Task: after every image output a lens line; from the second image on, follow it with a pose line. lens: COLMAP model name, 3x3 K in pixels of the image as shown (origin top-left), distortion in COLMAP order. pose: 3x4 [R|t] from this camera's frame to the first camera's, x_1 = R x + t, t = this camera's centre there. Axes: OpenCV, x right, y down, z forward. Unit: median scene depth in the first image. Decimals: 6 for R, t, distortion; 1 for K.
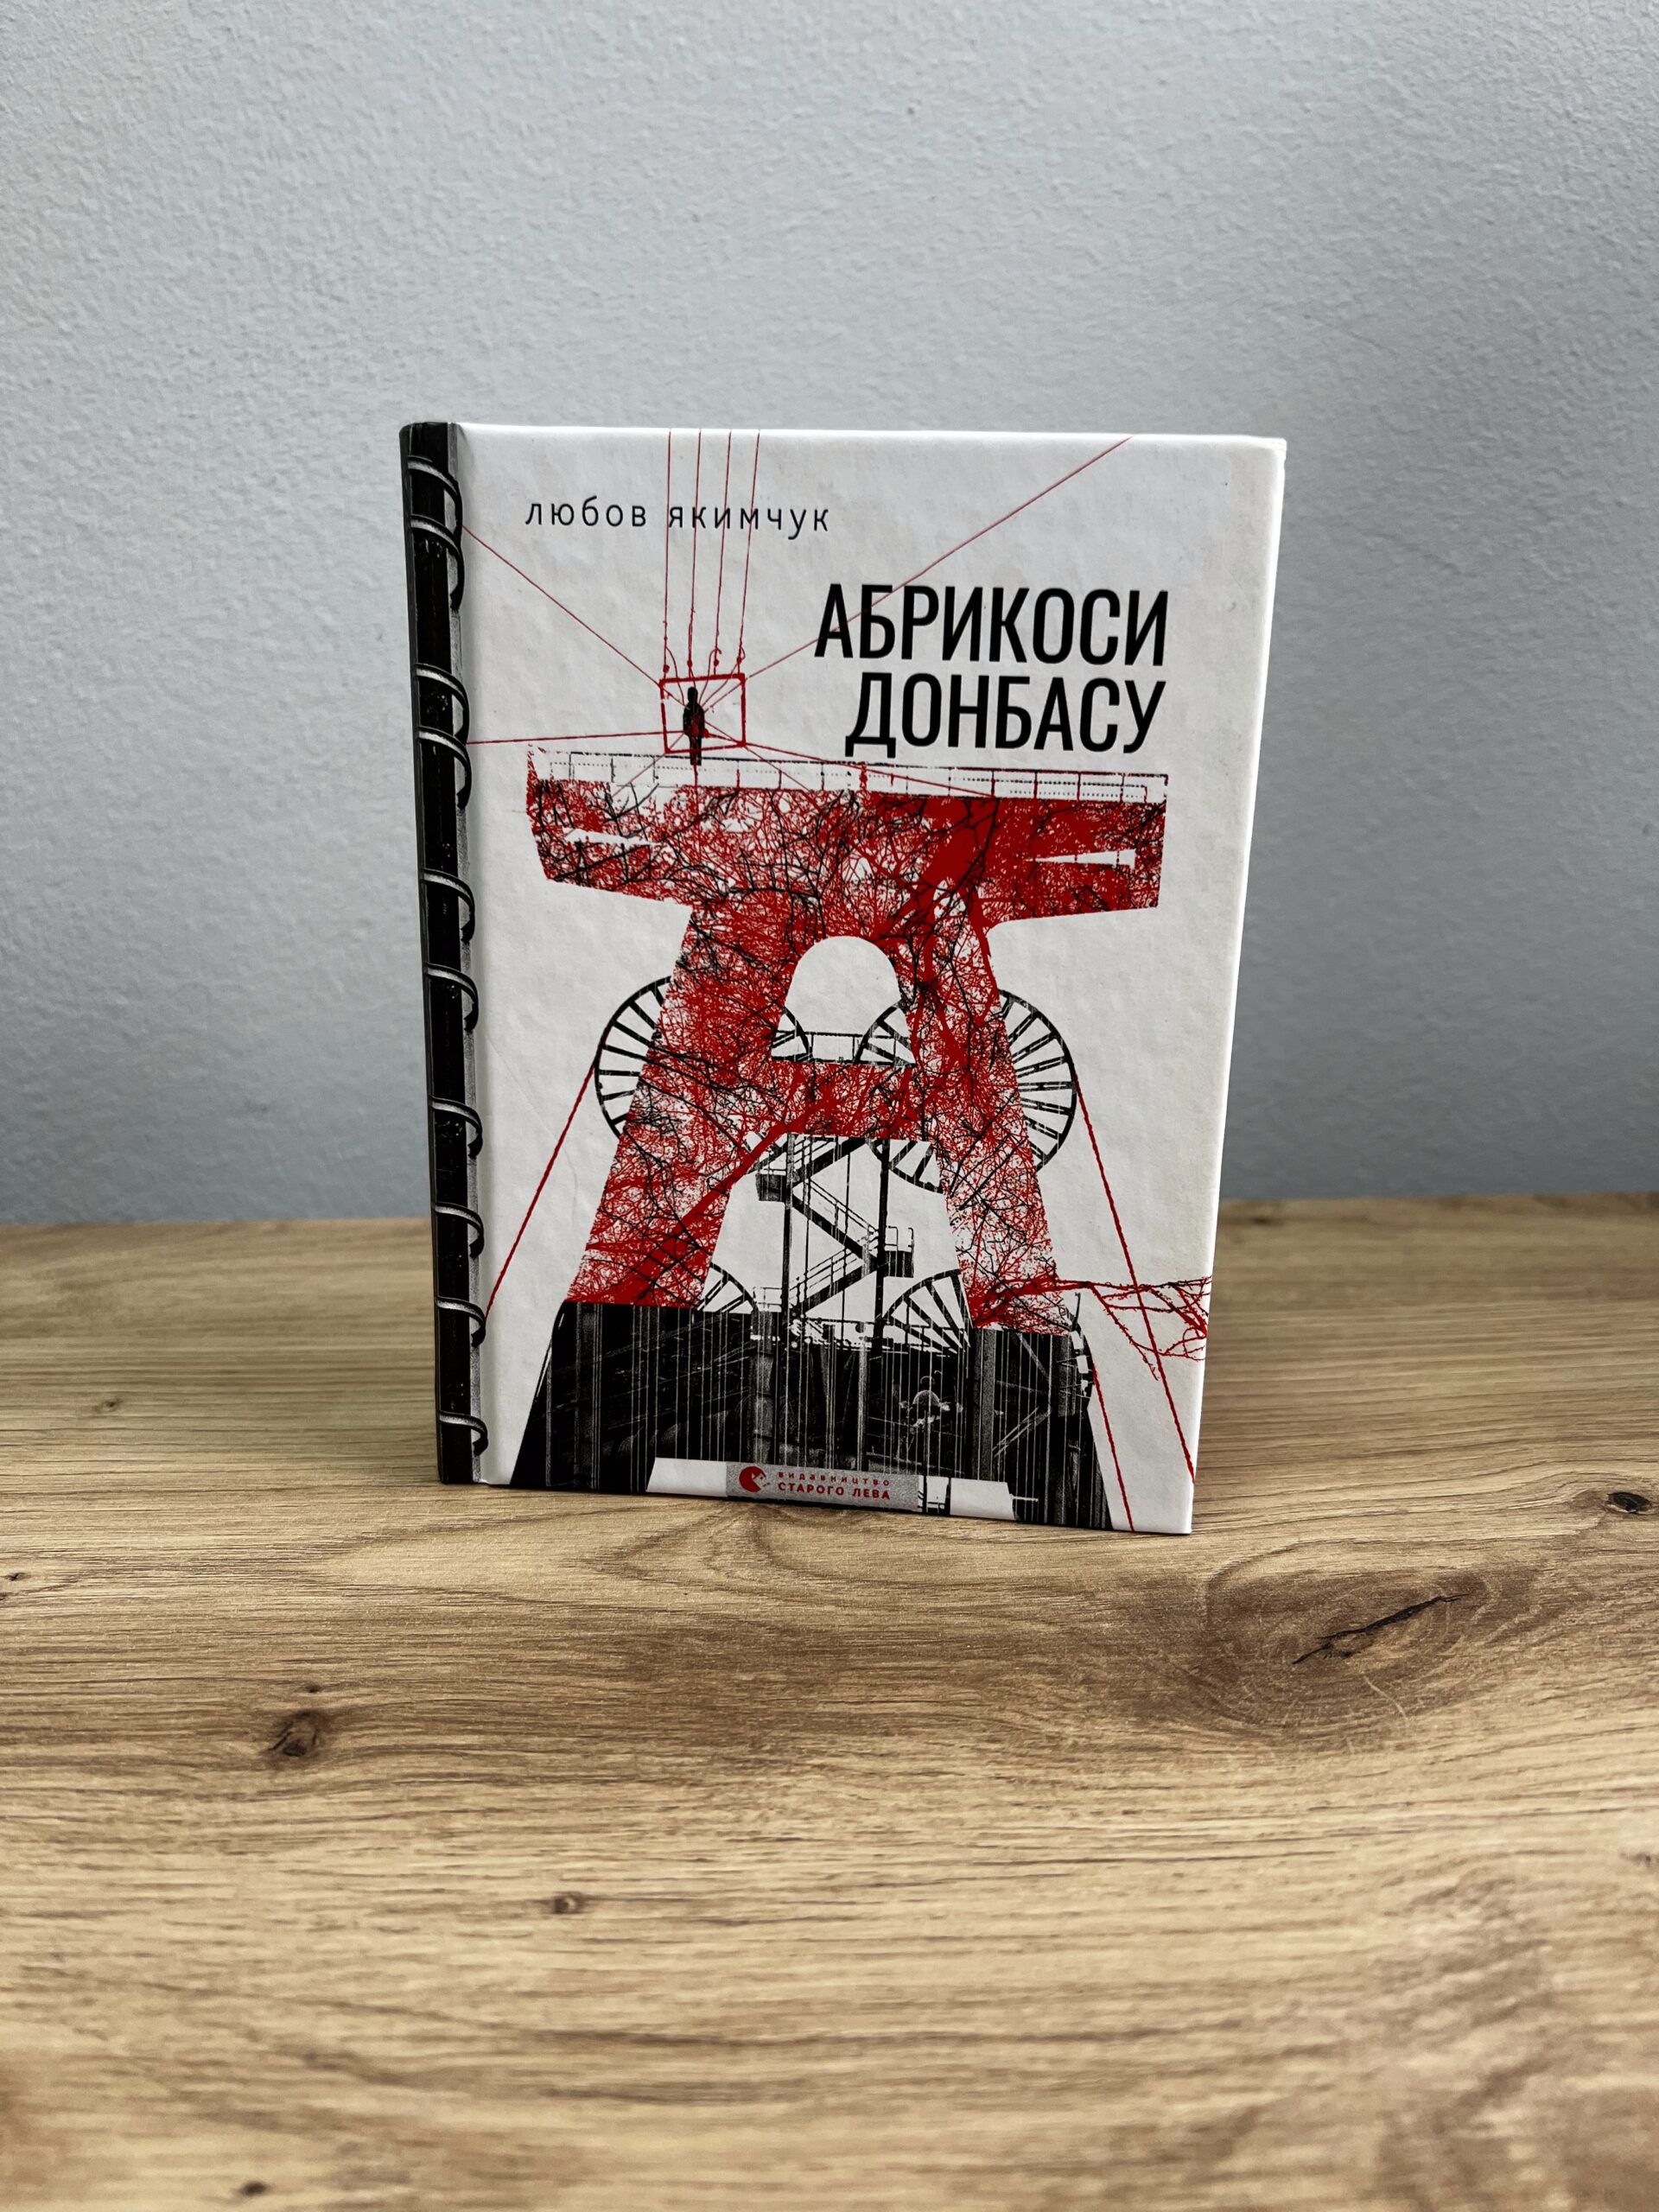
lens RADIAL K [[1701.5, 0, 836.3], [0, 1701.5, 1110.3], [0, 0, 1]] dist [-0.011831, 0.003052]
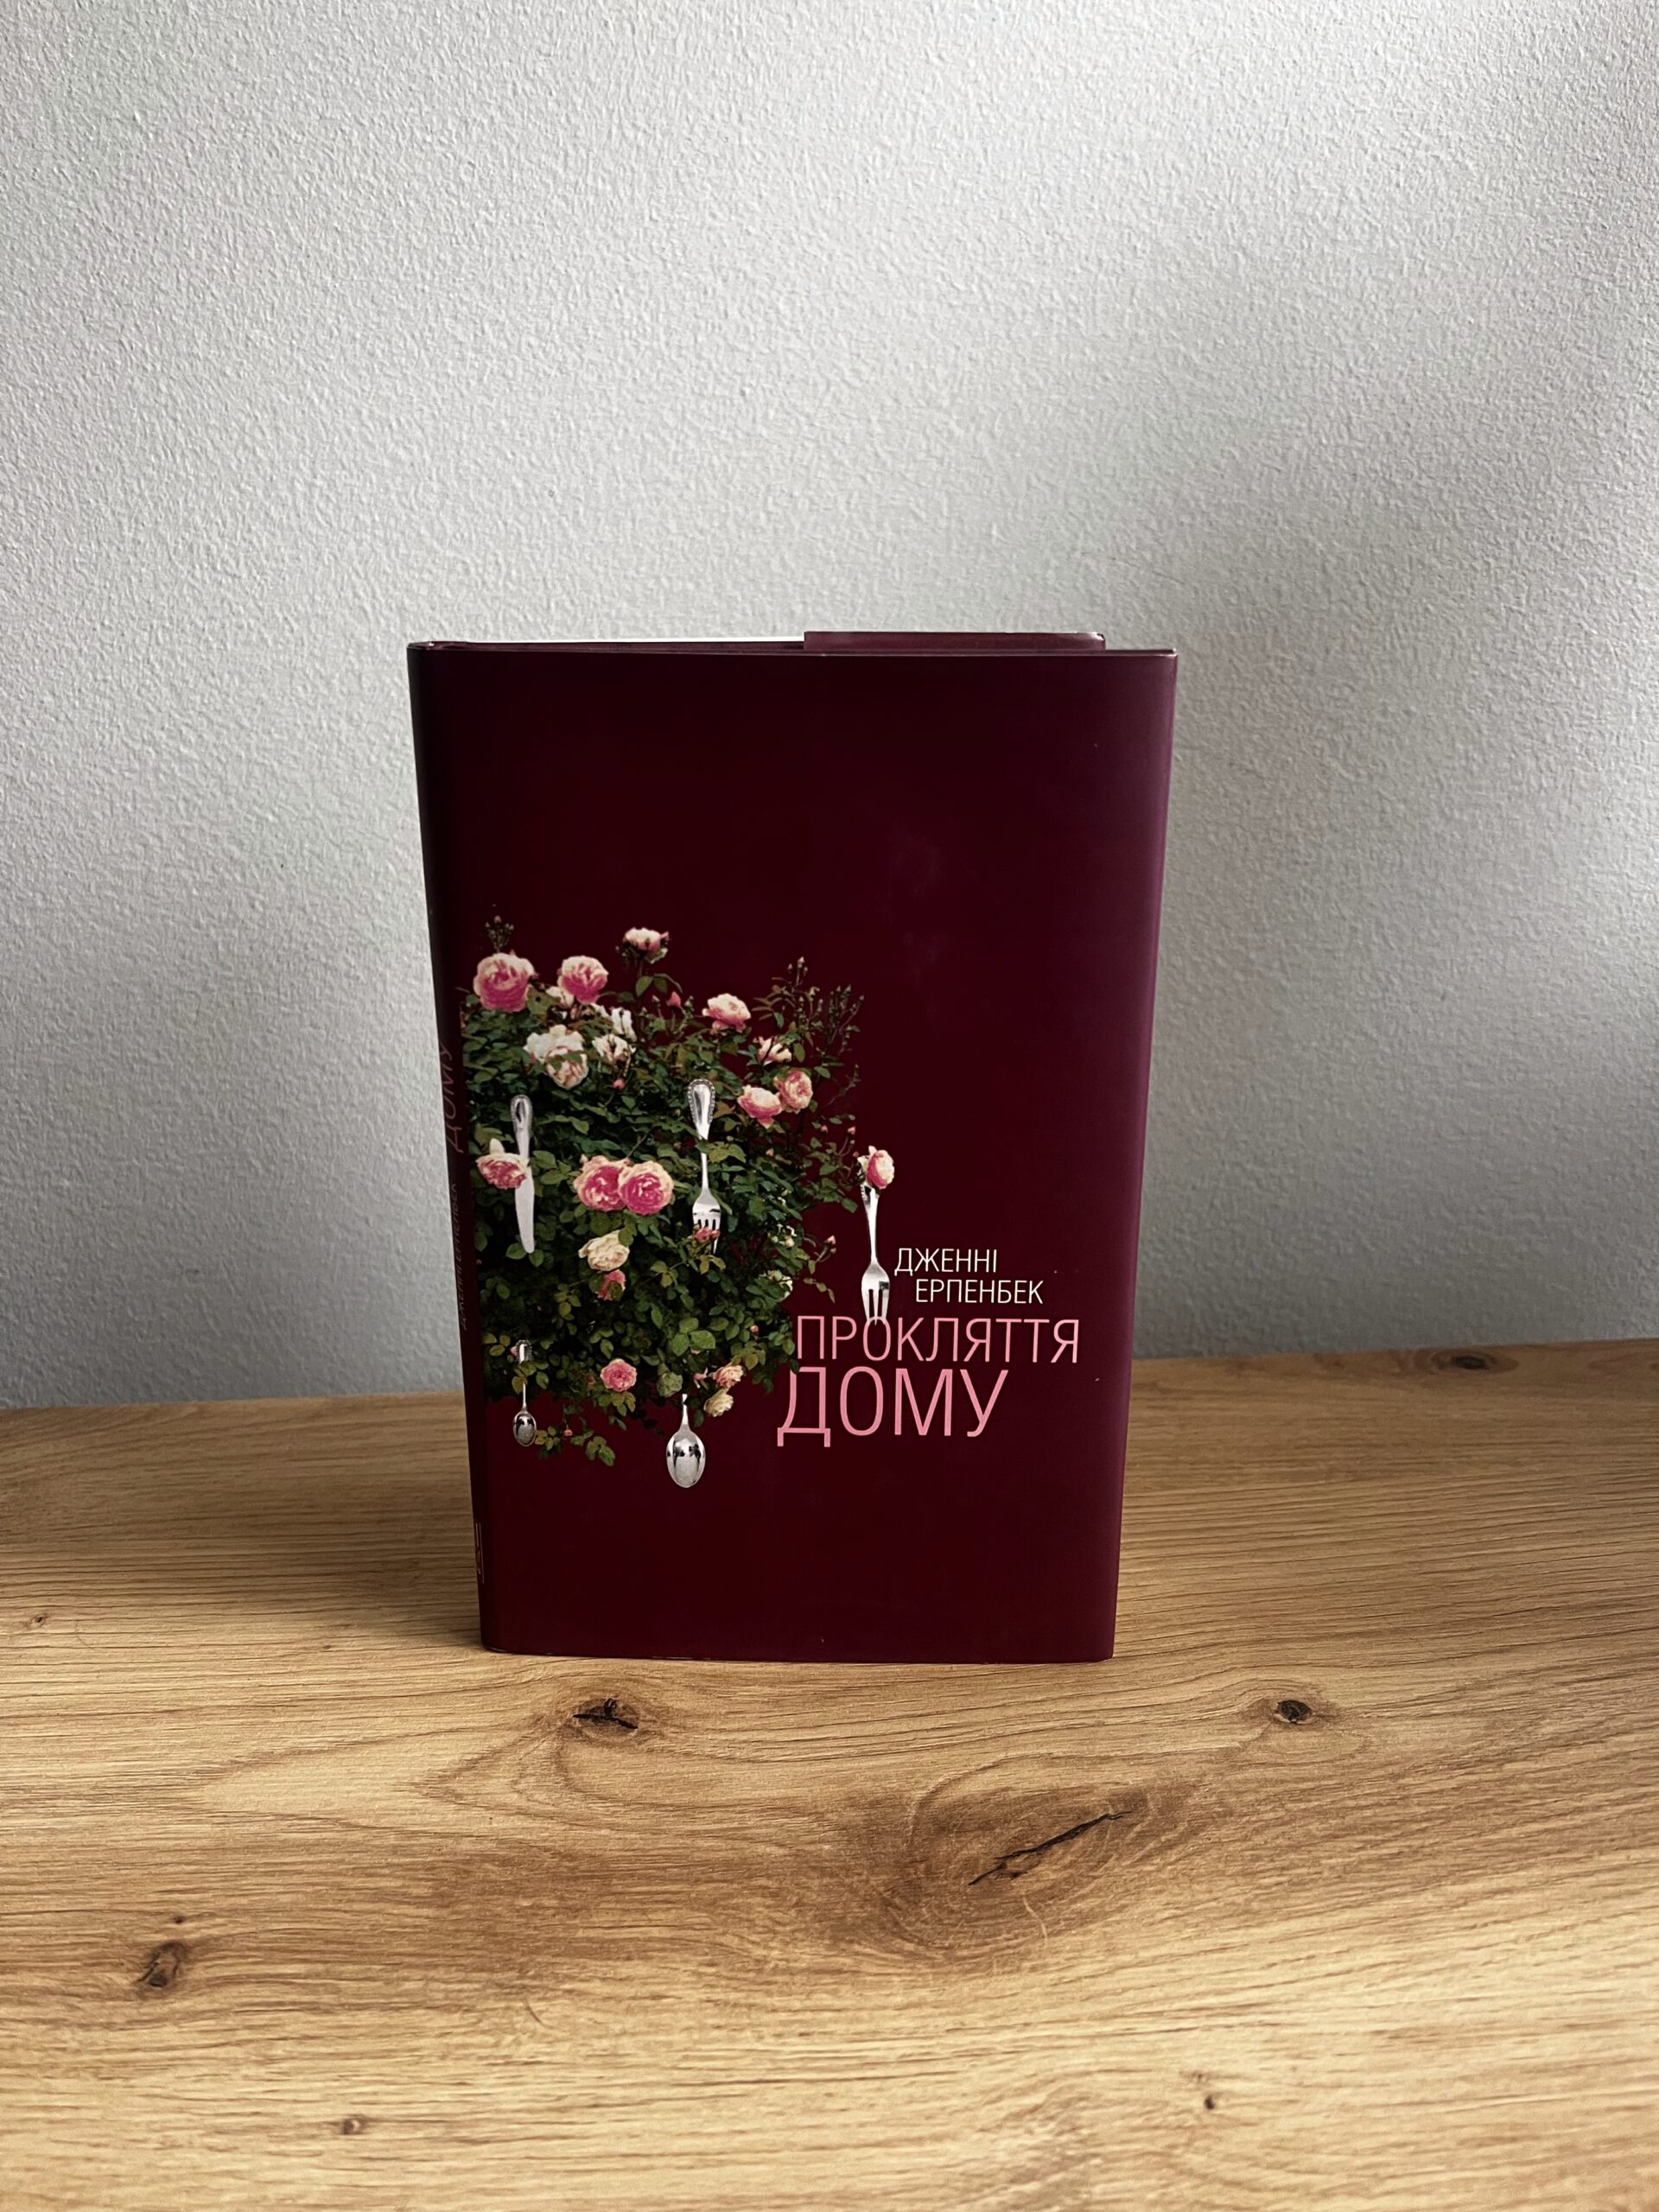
lens RADIAL K [[1689.3, 0, 825.3], [0, 1689.3, 1116.8], [0, 0, 1]] dist [0.001730, -0.005134]
pose [[0.999865, -0.012102, -0.011124, 0.176933], [0.012553, 0.999064, 0.041398, -0.276295], [0.010613, -0.041532, 0.999081, -0.203821]]
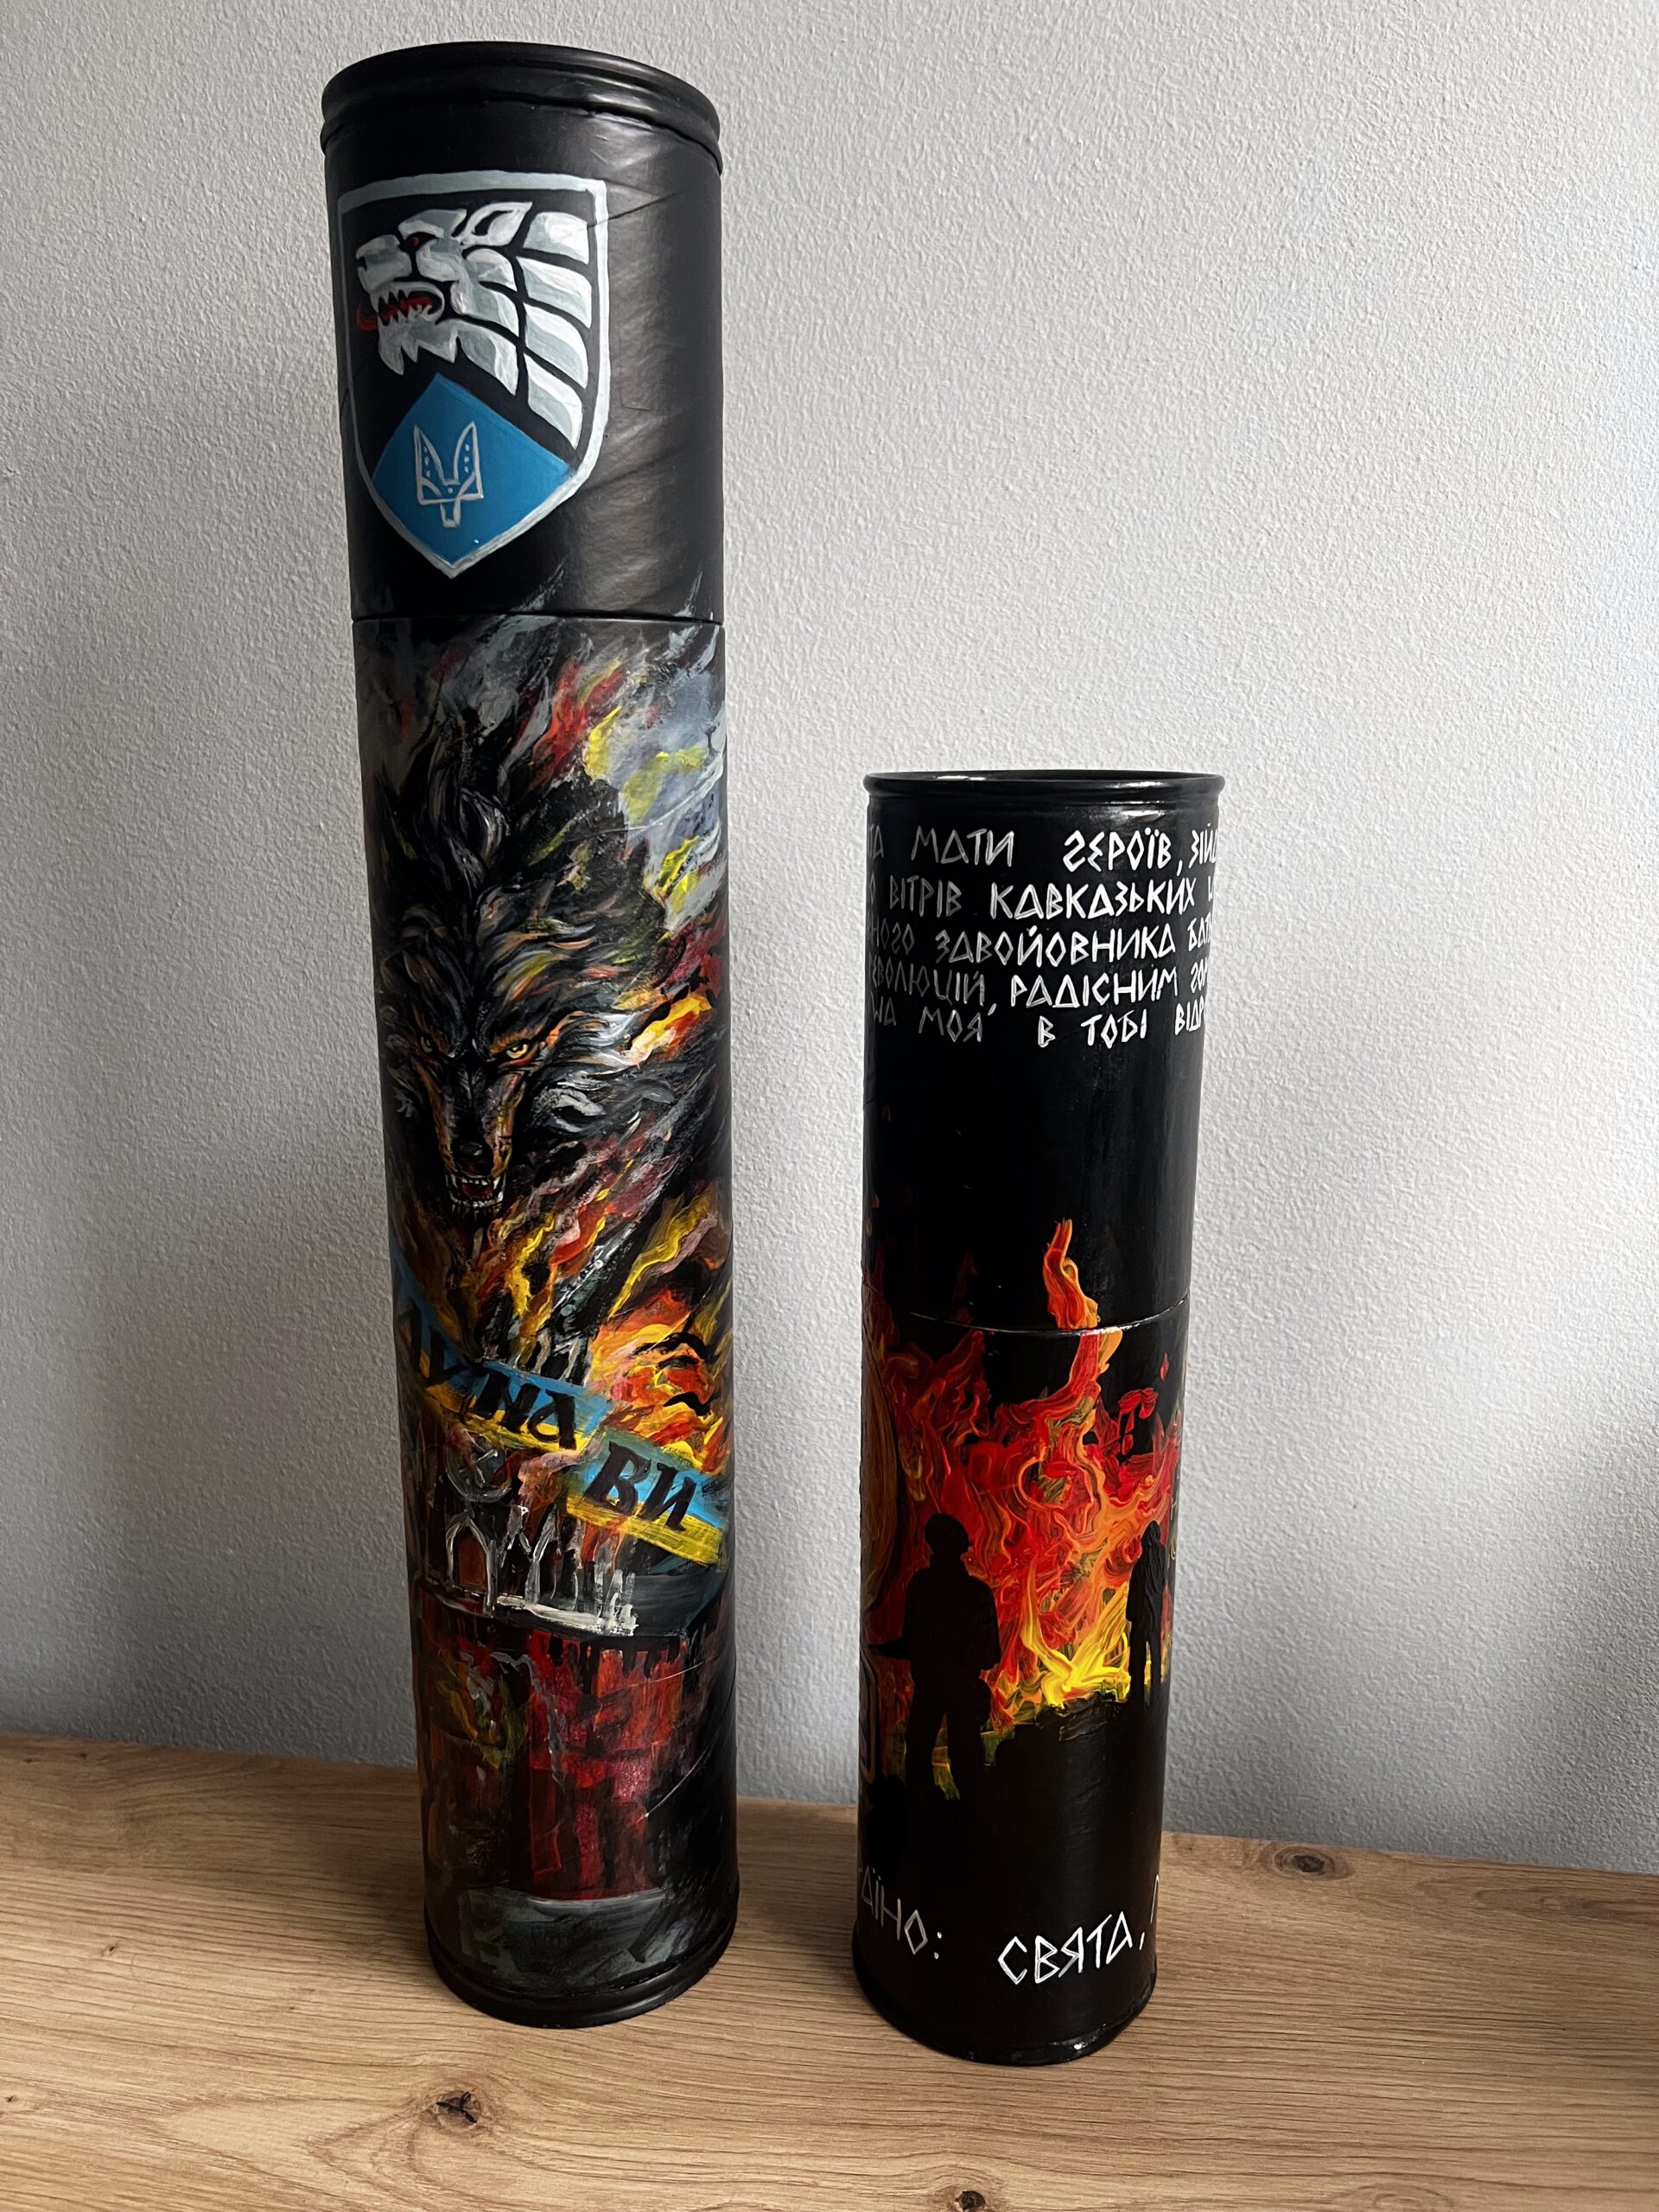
lens RADIAL K [[1675.5, 0, 814.8], [0, 1675.5, 1118.4], [0, 0, 1]] dist [0.015339, -0.021234]
pose [[0.973702, 0.041928, -0.223935, 0.713886], [-0.054418, 0.997271, -0.049897, -0.734325], [0.221232, 0.060771, 0.973326, -0.611406]]
